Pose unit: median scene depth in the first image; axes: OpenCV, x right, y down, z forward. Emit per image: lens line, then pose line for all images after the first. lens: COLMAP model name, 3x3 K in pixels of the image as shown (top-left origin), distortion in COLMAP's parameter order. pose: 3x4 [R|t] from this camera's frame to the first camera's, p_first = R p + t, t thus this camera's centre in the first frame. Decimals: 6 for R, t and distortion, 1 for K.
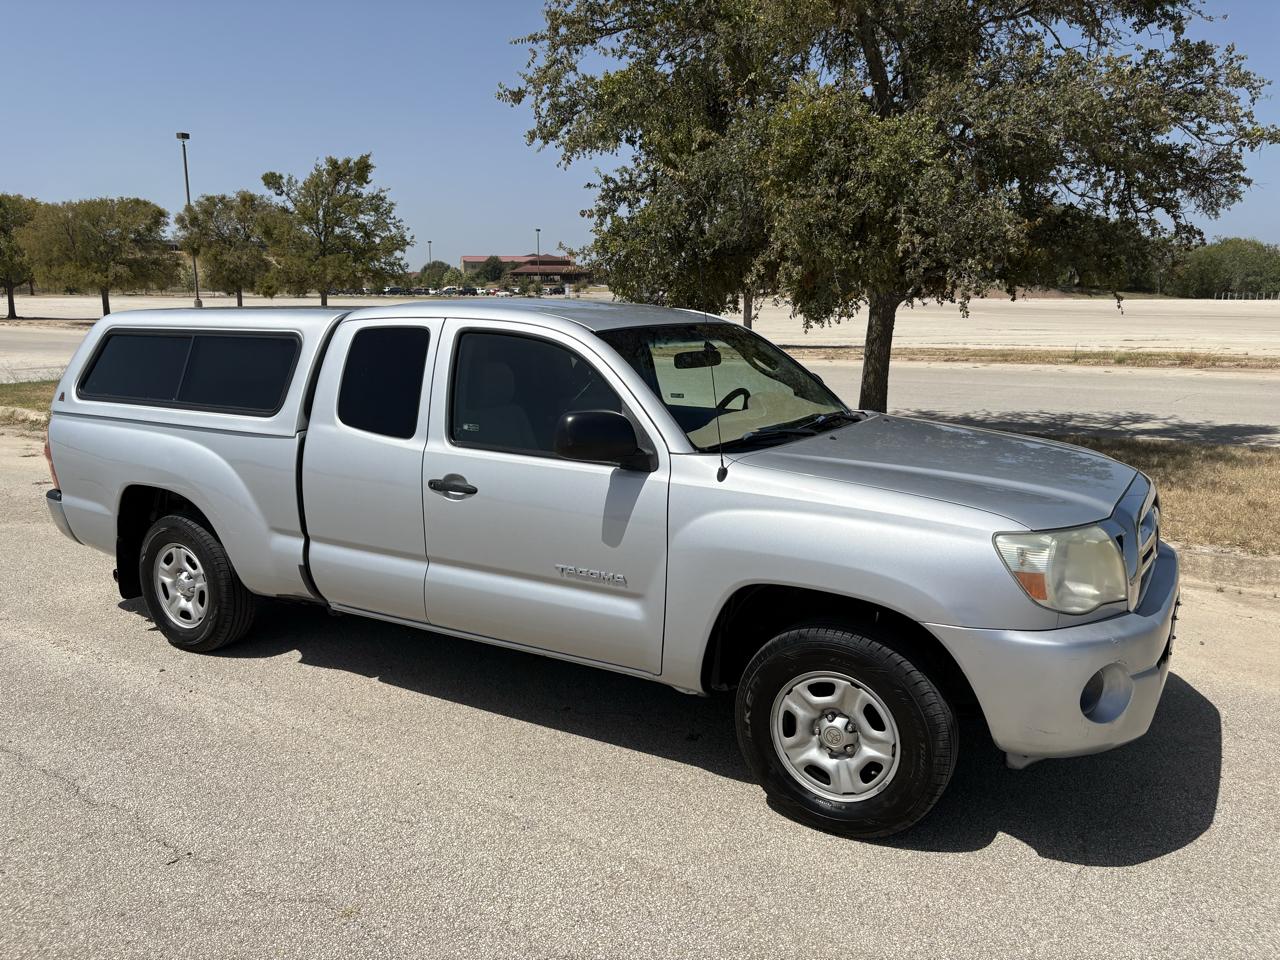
lens RADIAL K [[982.1, 0, 633.3], [0, 982.1, 490.7], [0, 0, 1]] dist [0.011855, -0.012495]
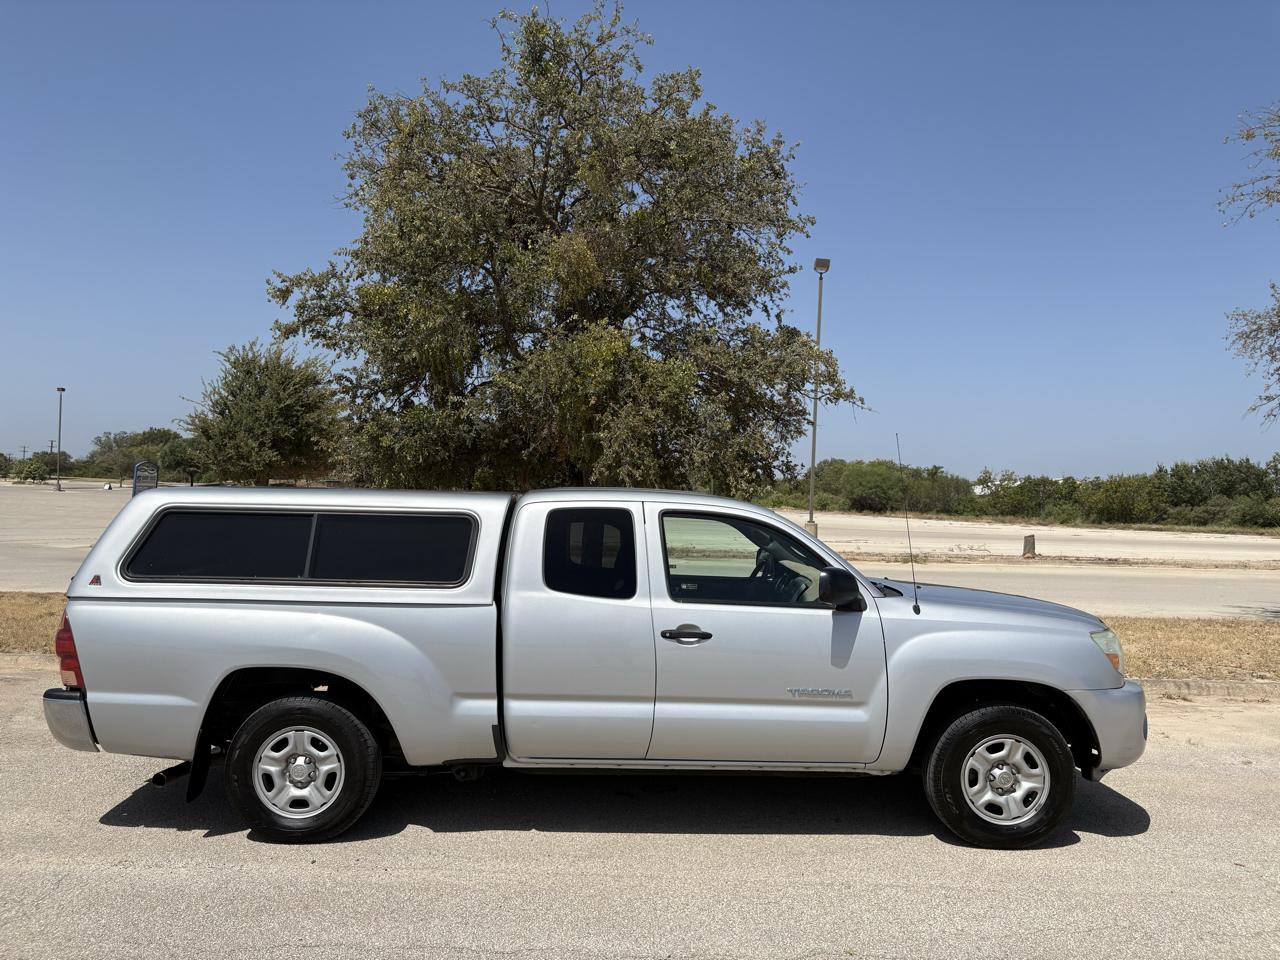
lens RADIAL K [[982.1, 0, 635.0], [0, 982.1, 483.3], [0, 0, 1]] dist [0.011855, -0.012495]
pose [[0.837587, 0.033842, 0.545255, -0.825936], [0.079982, 0.979728, -0.183671, 0.027393], [-0.540418, 0.197451, 0.817901, -0.013028]]
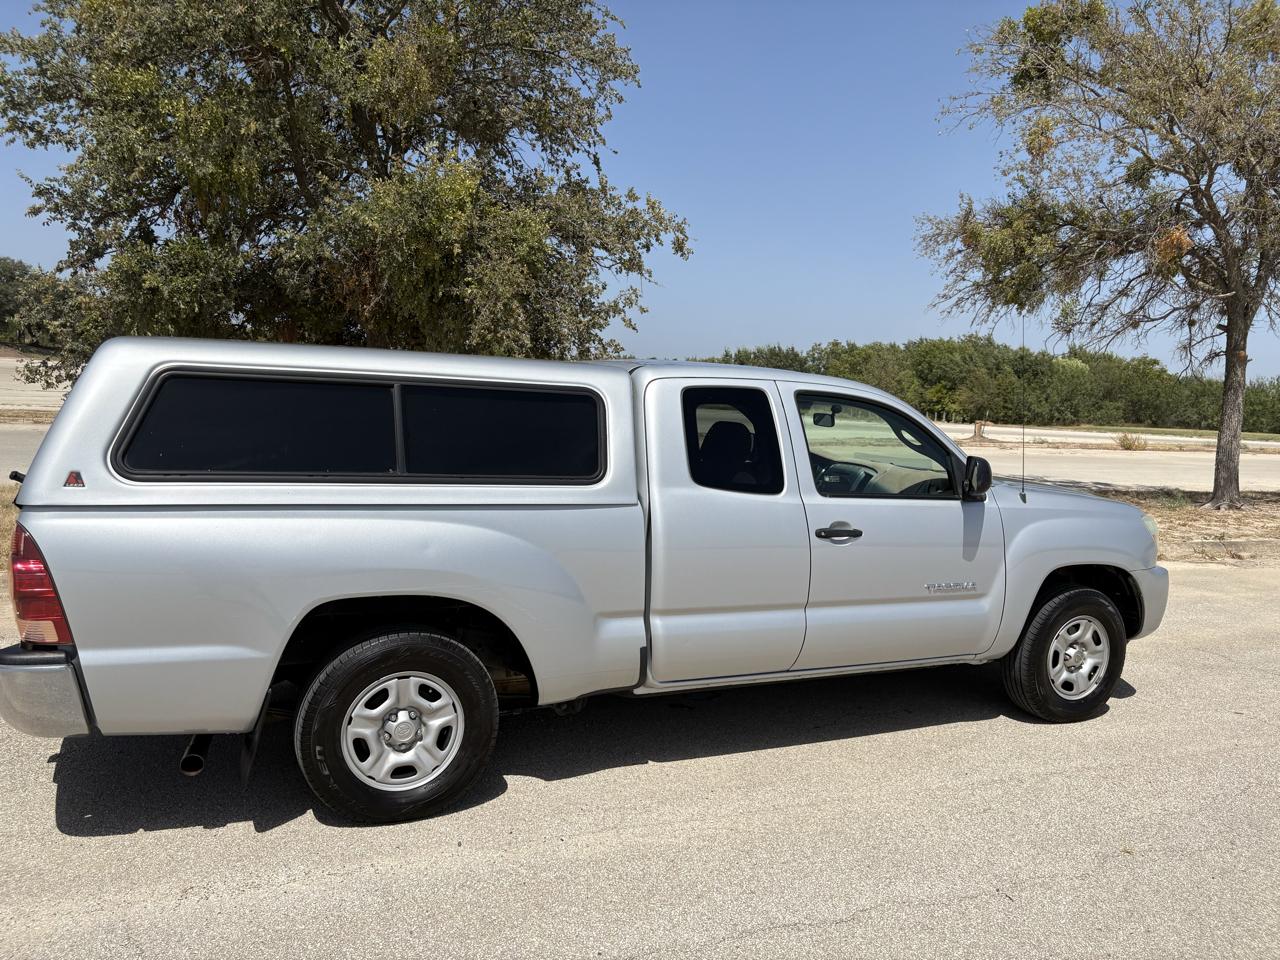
lens RADIAL K [[982.1, 0, 644.3], [0, 982.1, 489.1], [0, 0, 1]] dist [0.011855, -0.012495]
pose [[0.540524, -0.053207, 0.839645, -1.101075], [0.109187, 0.993994, -0.007302, -0.061654], [-0.834213, 0.095626, 0.543087, 0.519343]]
